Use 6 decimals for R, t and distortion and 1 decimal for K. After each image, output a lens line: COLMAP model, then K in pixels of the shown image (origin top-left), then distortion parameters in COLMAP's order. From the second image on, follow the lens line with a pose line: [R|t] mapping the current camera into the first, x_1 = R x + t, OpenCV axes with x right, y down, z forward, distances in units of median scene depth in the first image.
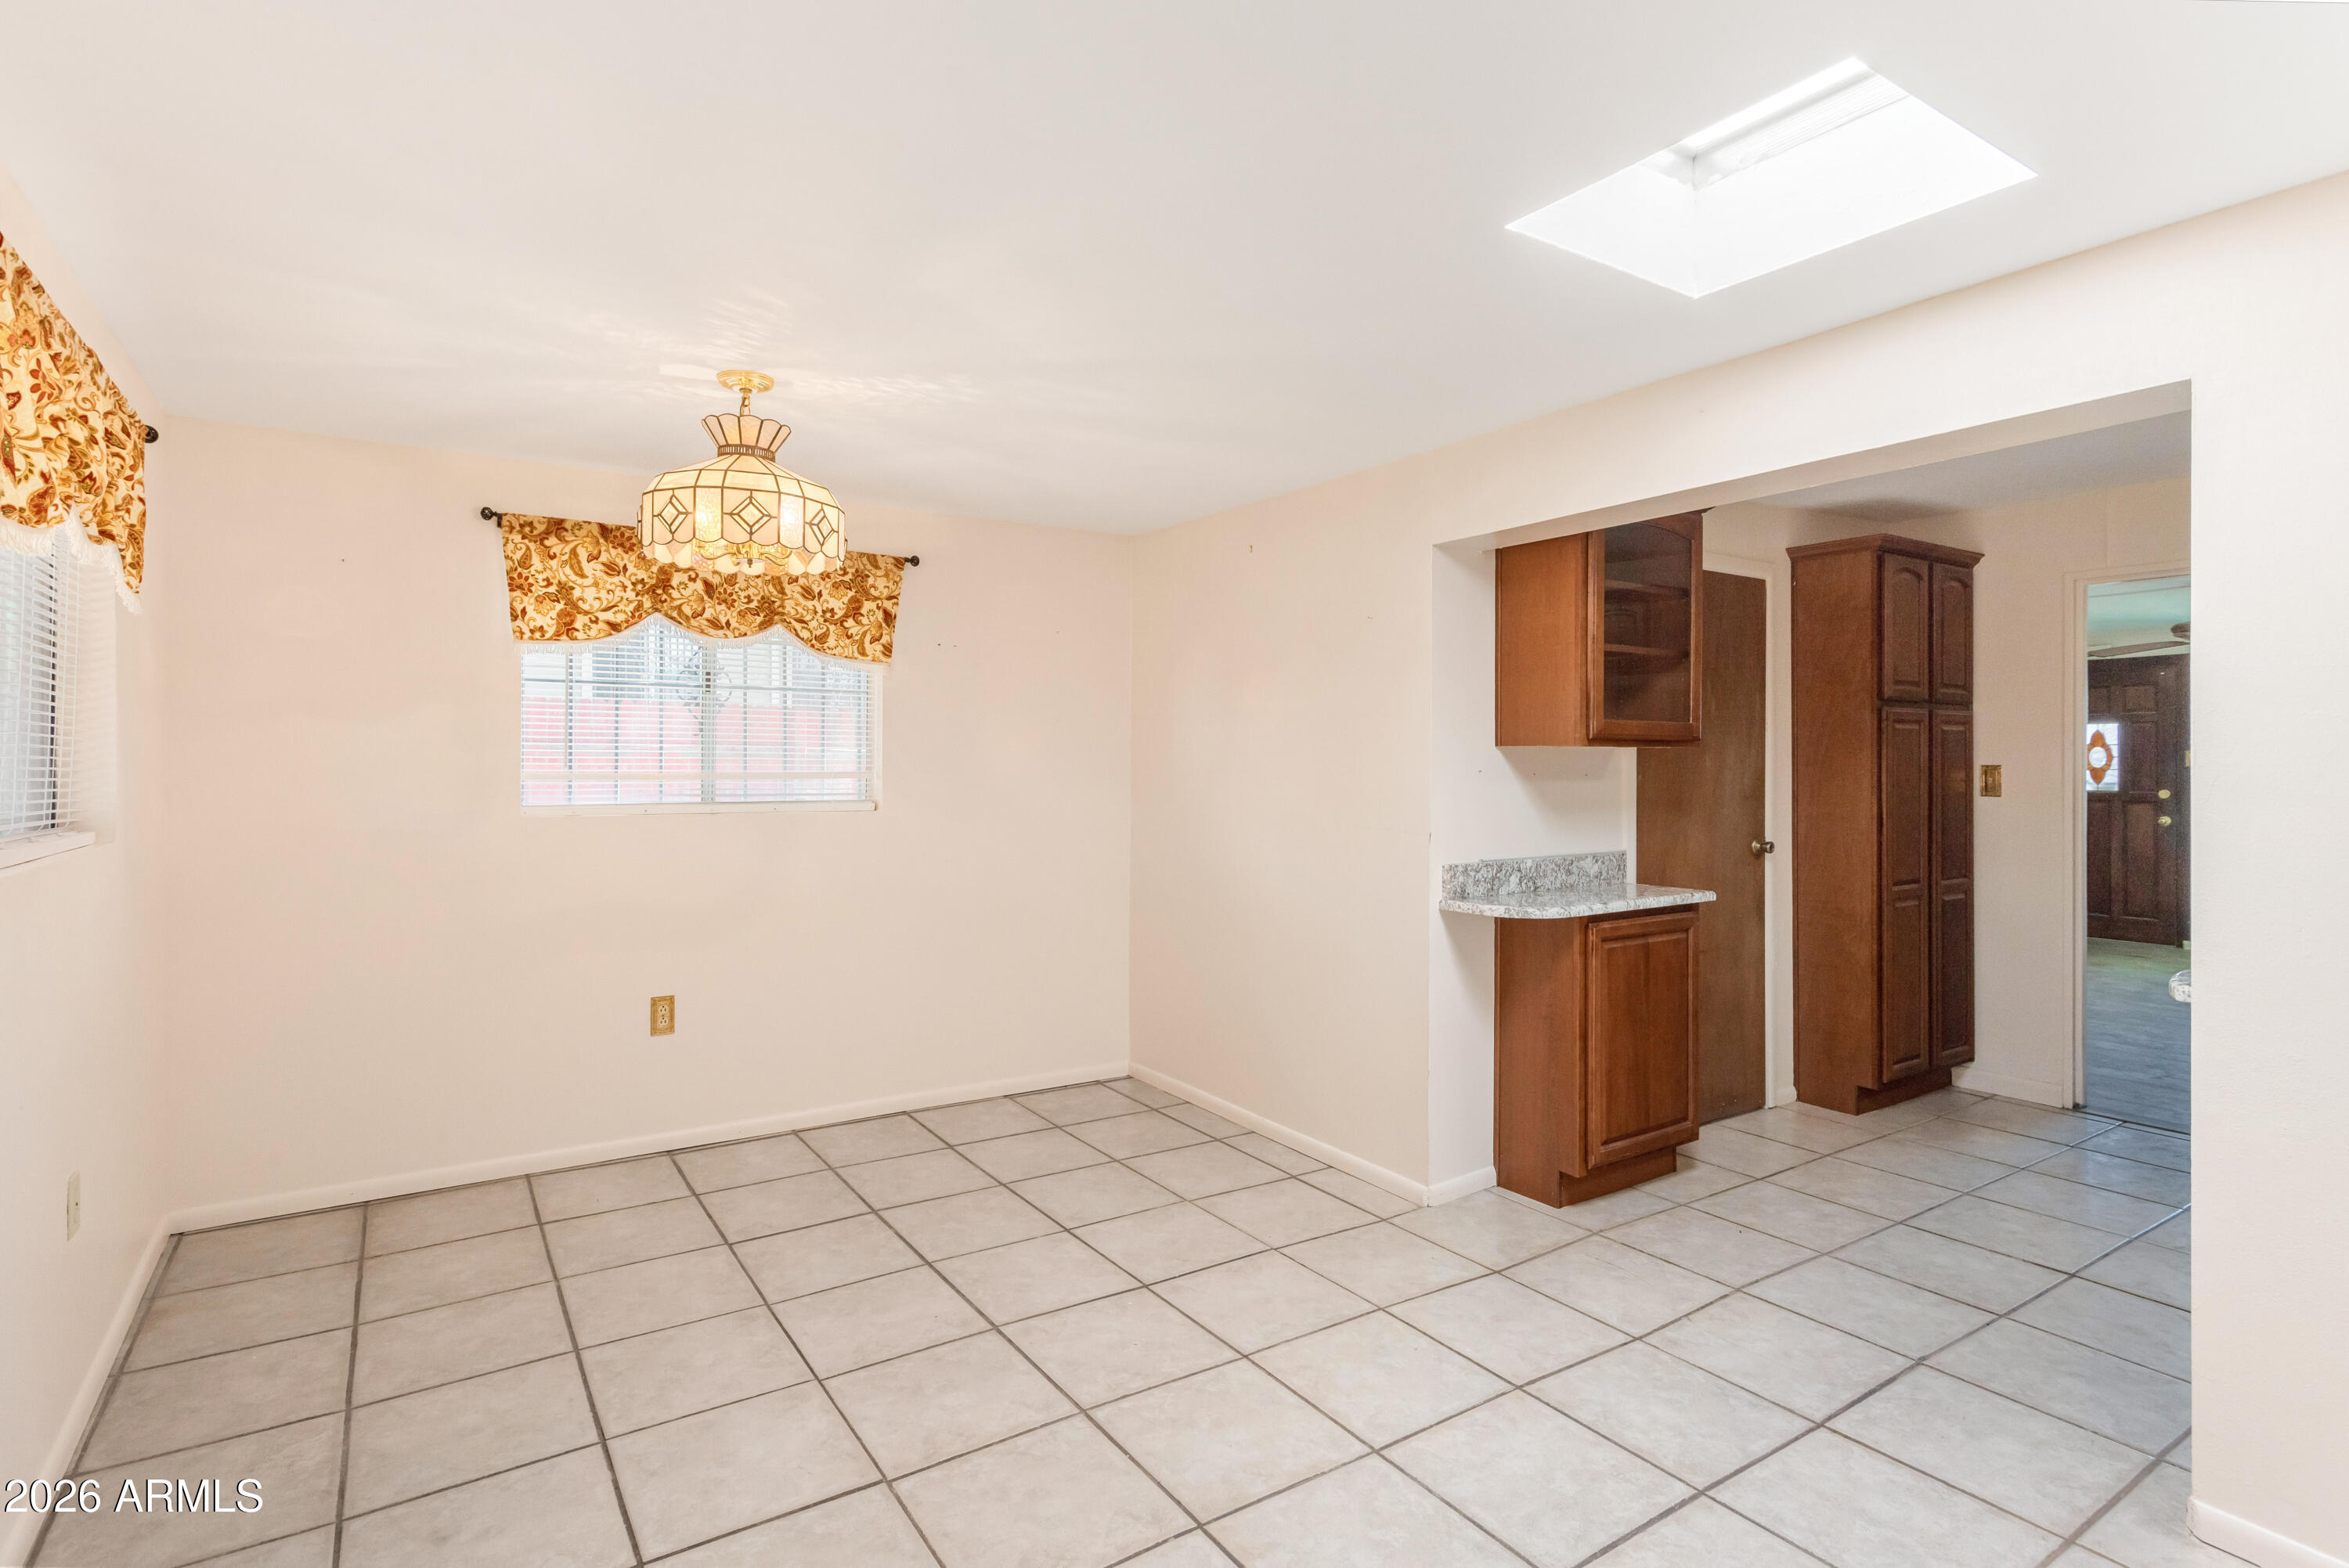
lens RADIAL K [[1141.5, 0, 1166.2], [0, 1141.5, 769.7], [0, 0, 1]] dist [0.001670, 0.004056]
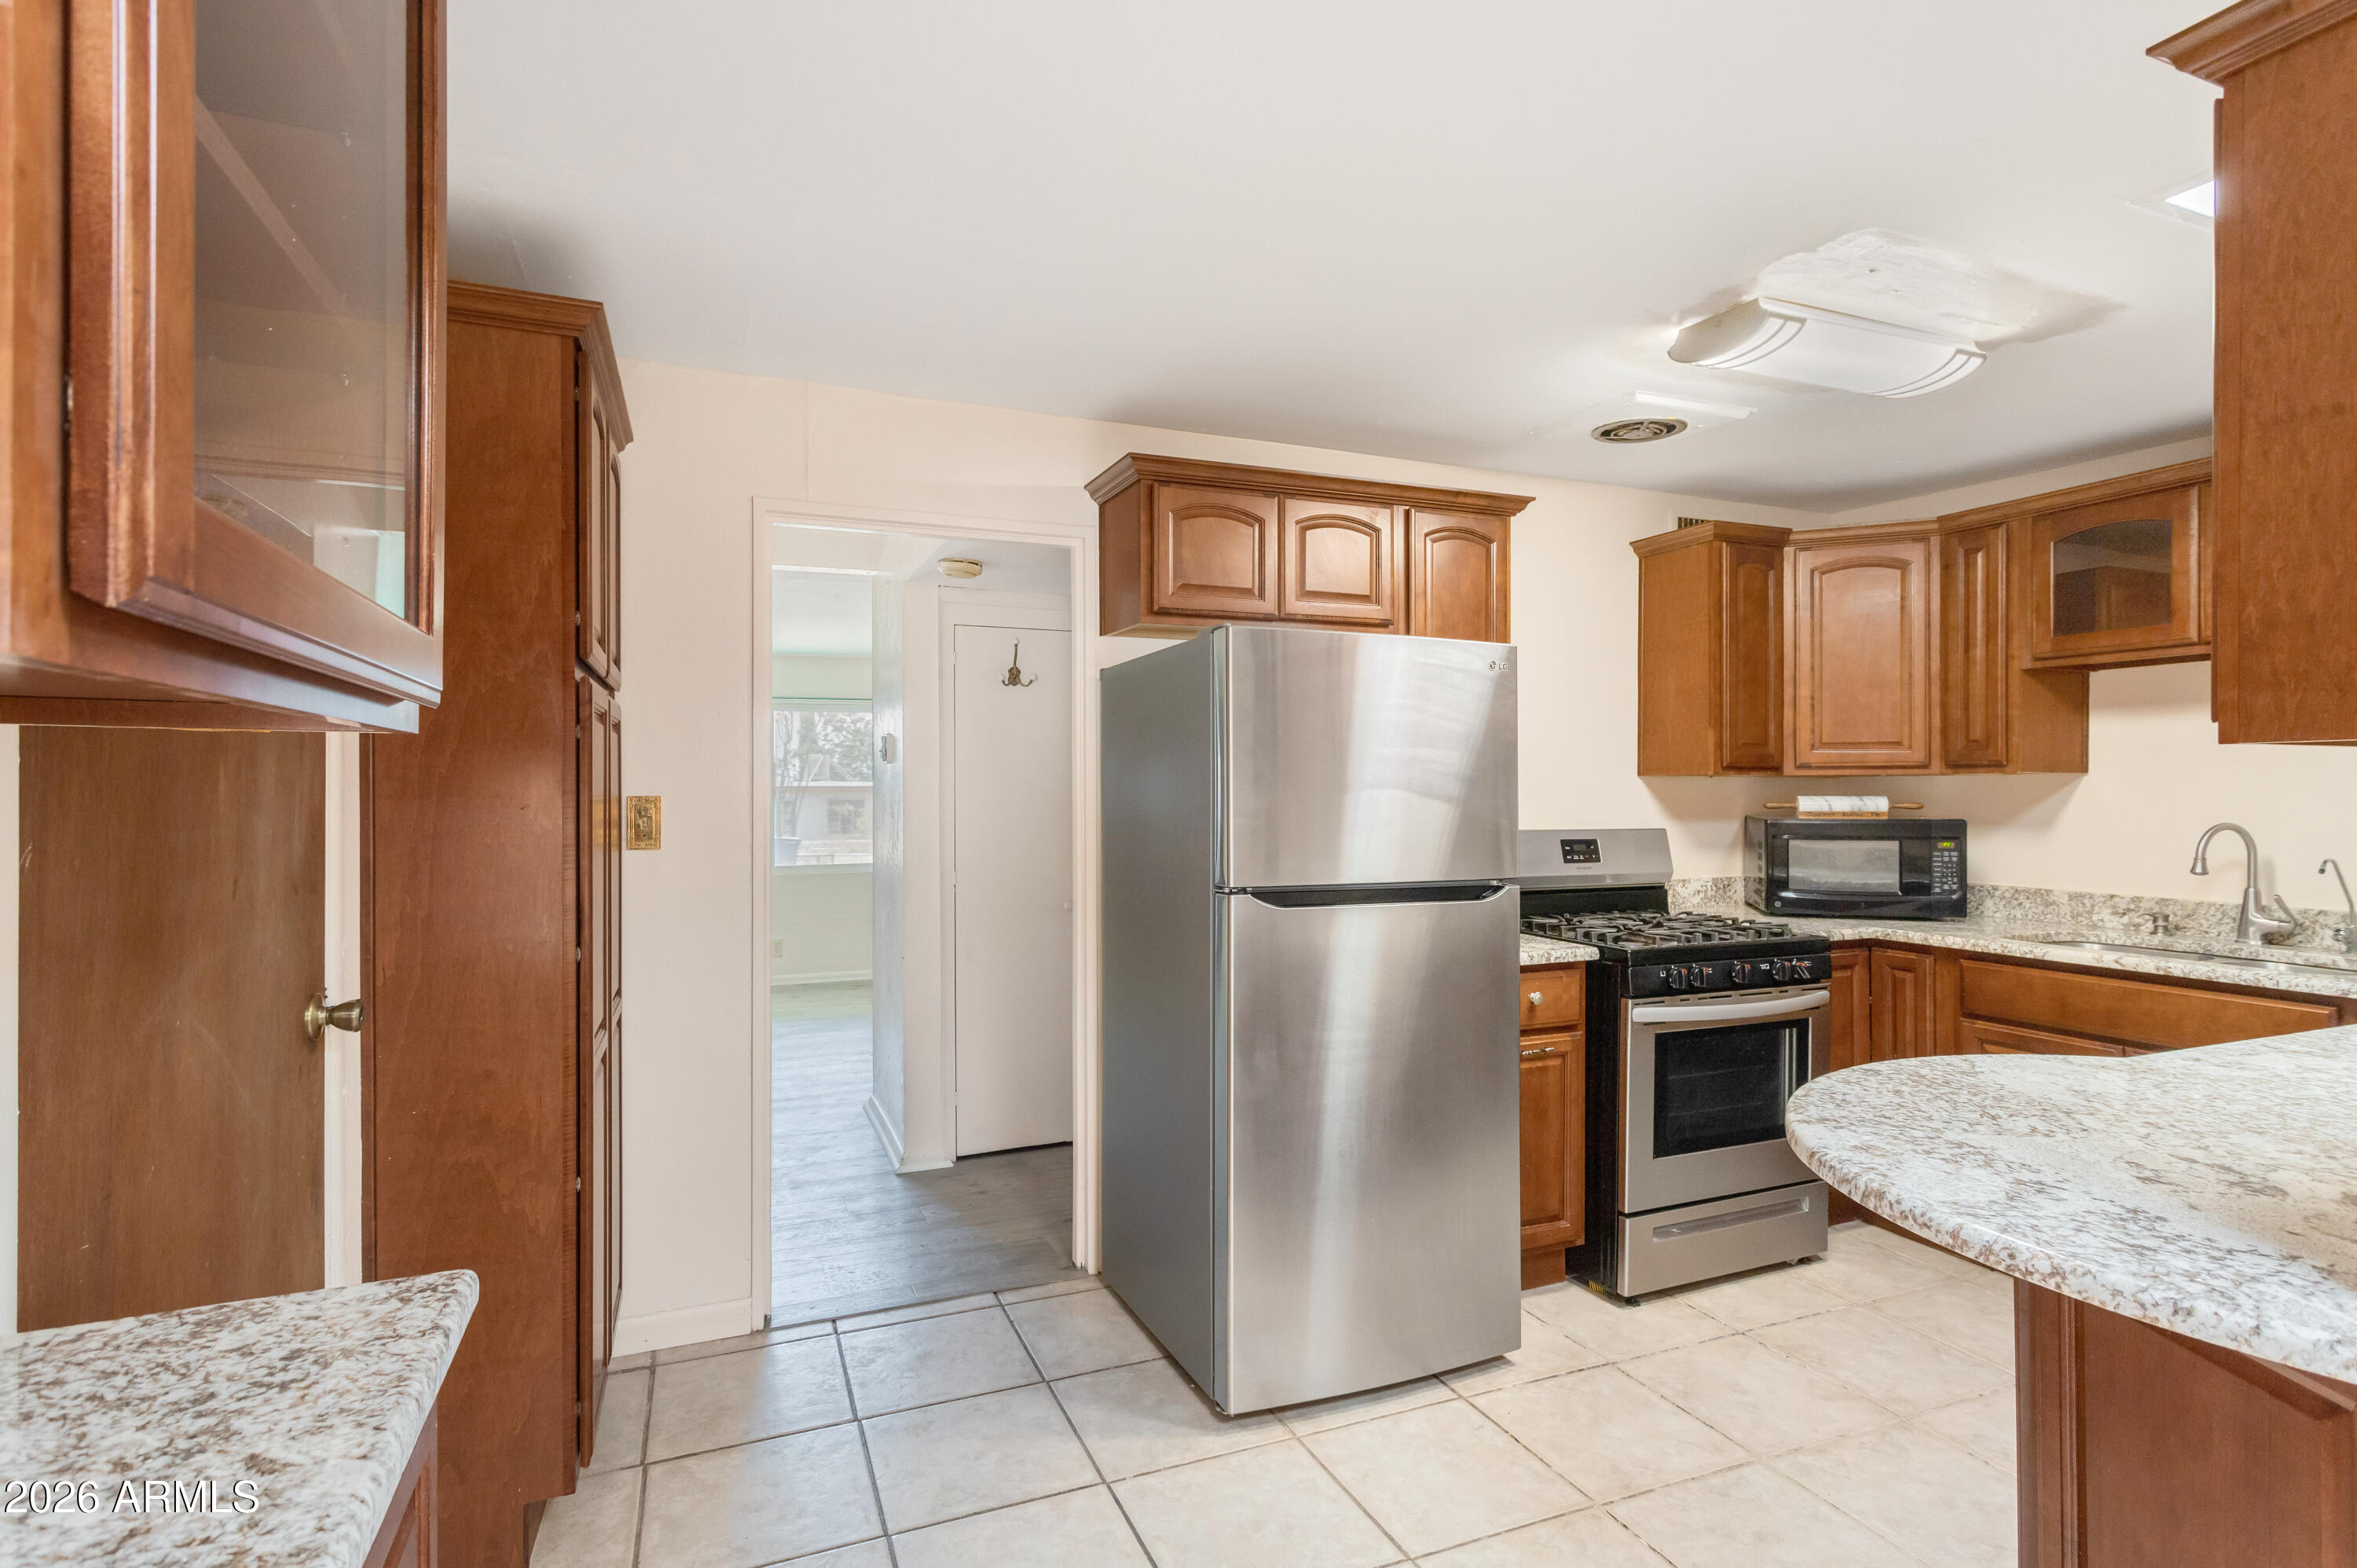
lens RADIAL K [[1145.4, 0, 1172.6], [0, 1145.4, 797.8], [0, 0, 1]] dist [0.001670, 0.004056]
pose [[0.188400, 0.004338, 0.982083, -0.054456], [0.004998, 0.999973, -0.005376, 0.005906], [-0.982080, 0.005921, 0.188373, 0.997269]]
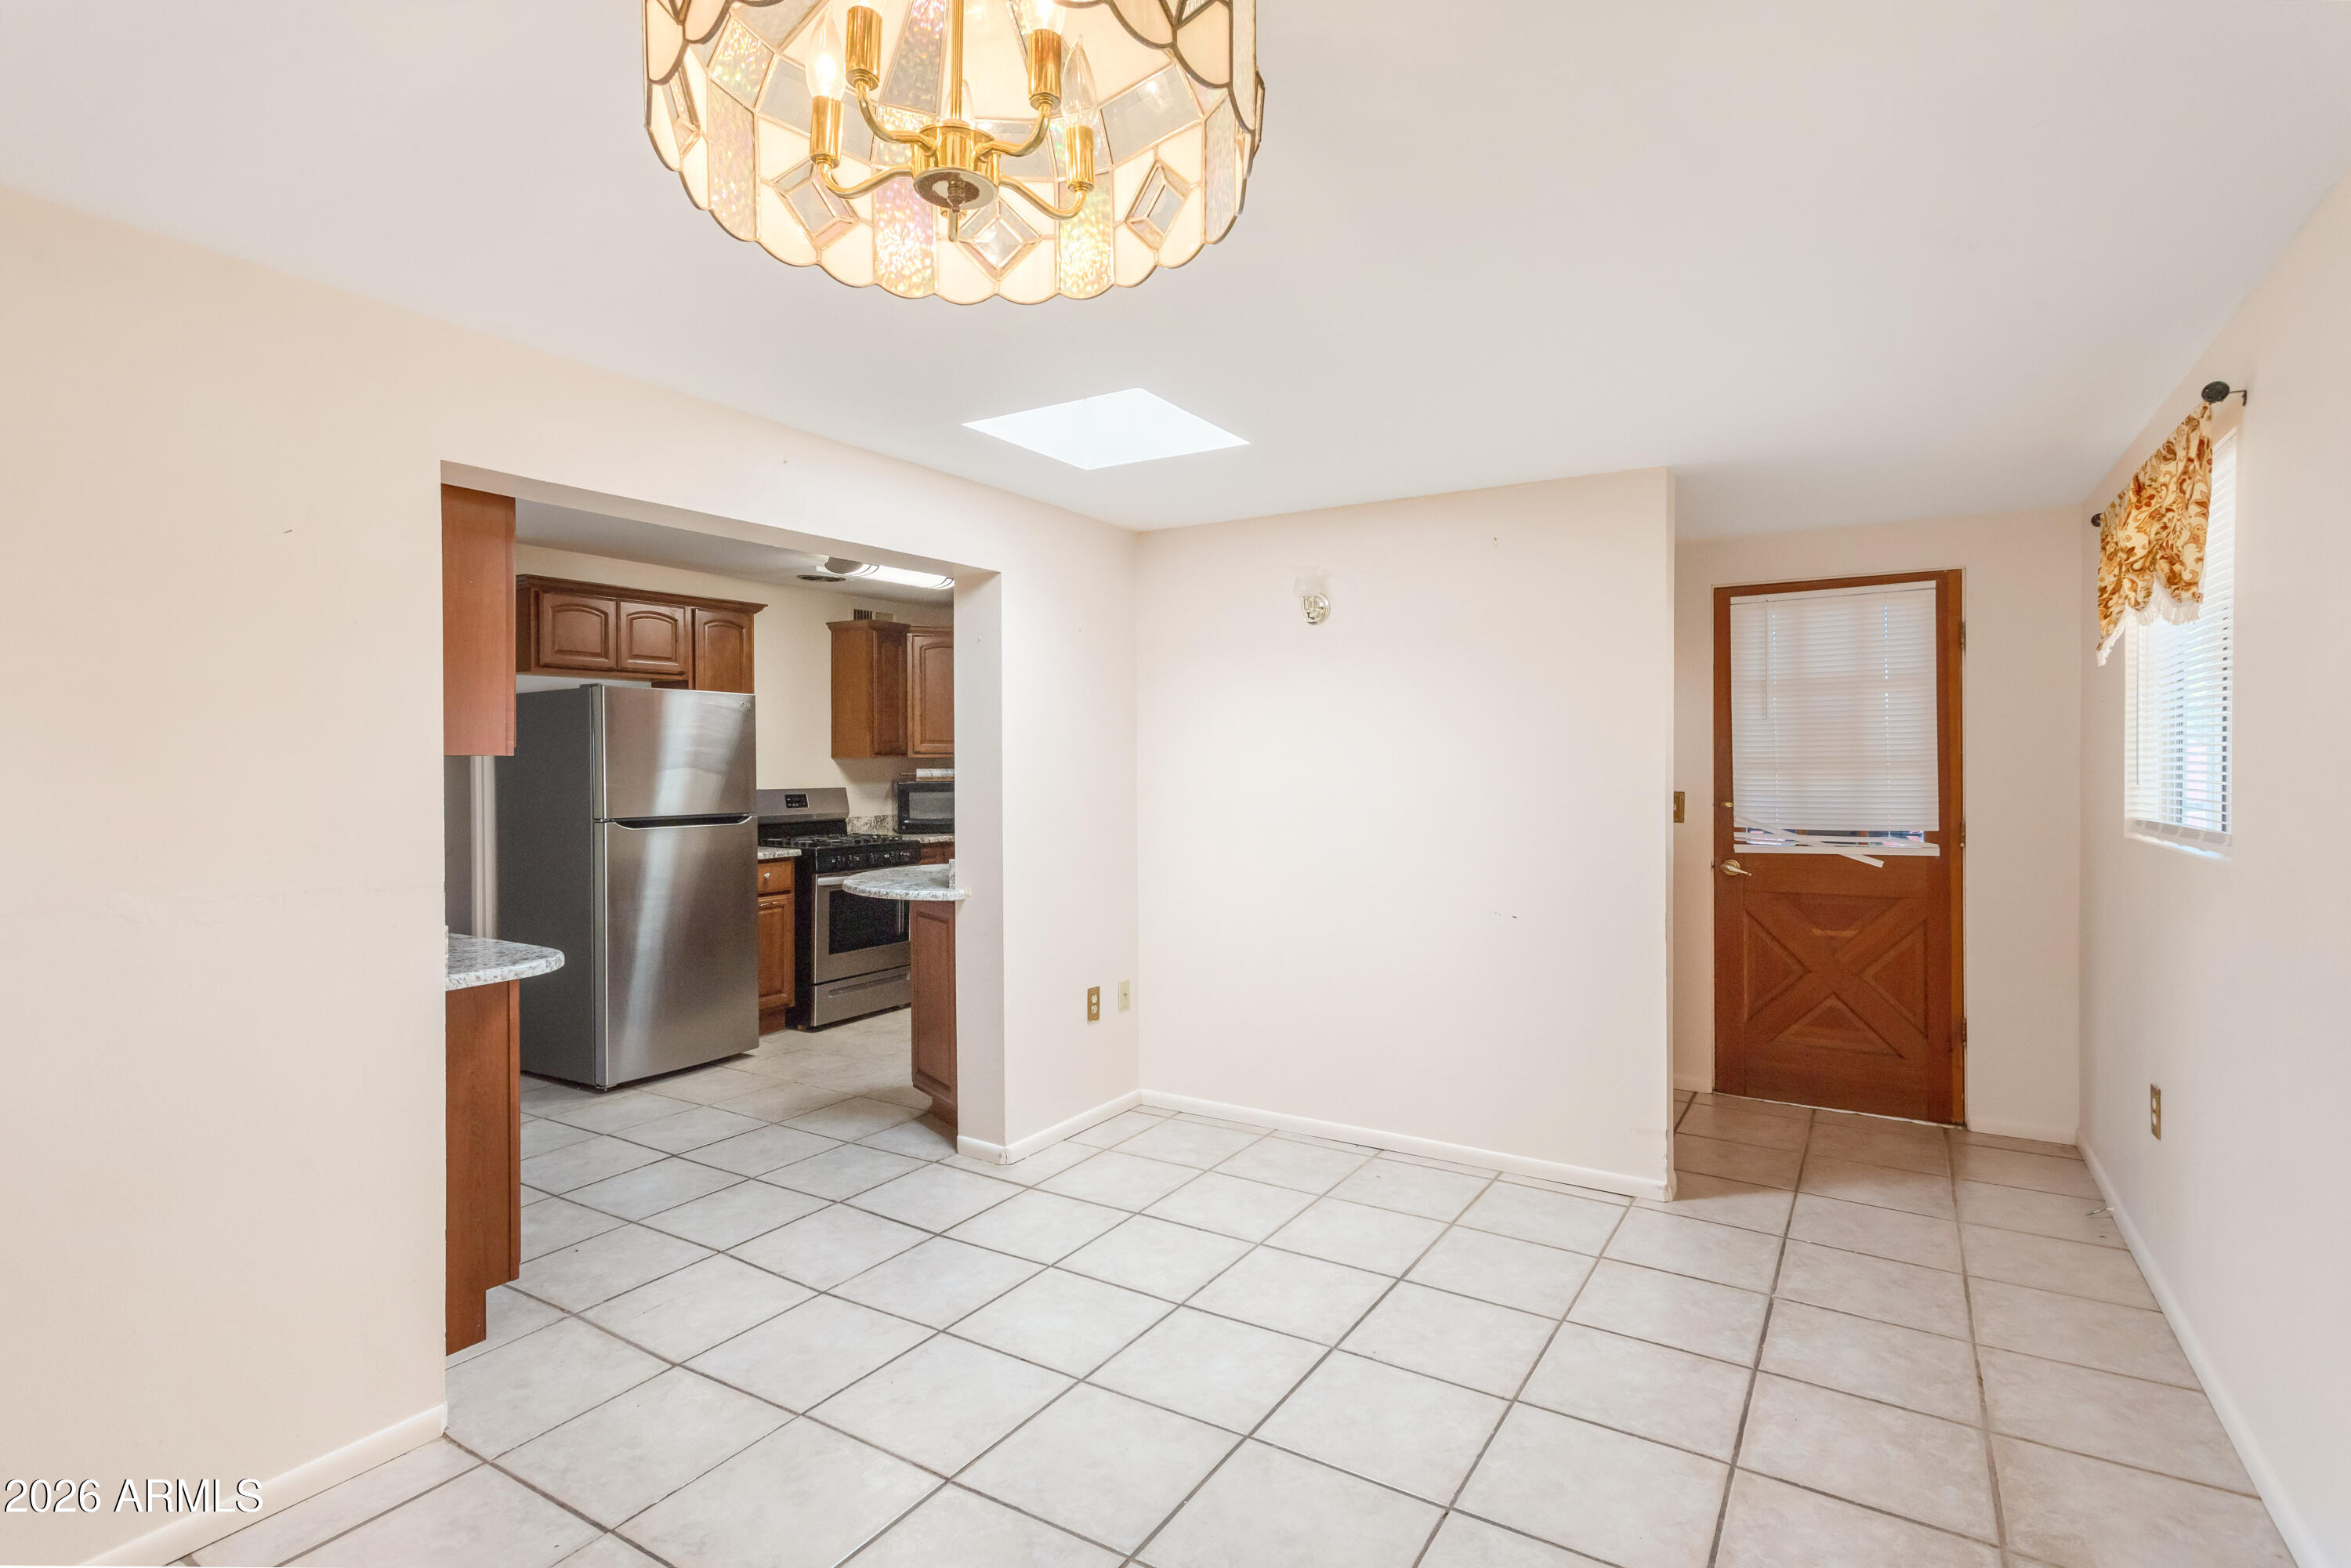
lens RADIAL K [[1142.5, 0, 1182.9], [0, 1142.5, 765.8], [0, 0, 1]] dist [0.001670, 0.004056]
pose [[-0.426142, 0.003934, 0.904647, -0.643635], [0.010962, 0.999940, 0.000815, 0.001452], [-0.904590, 0.010264, -0.426160, 1.034201]]
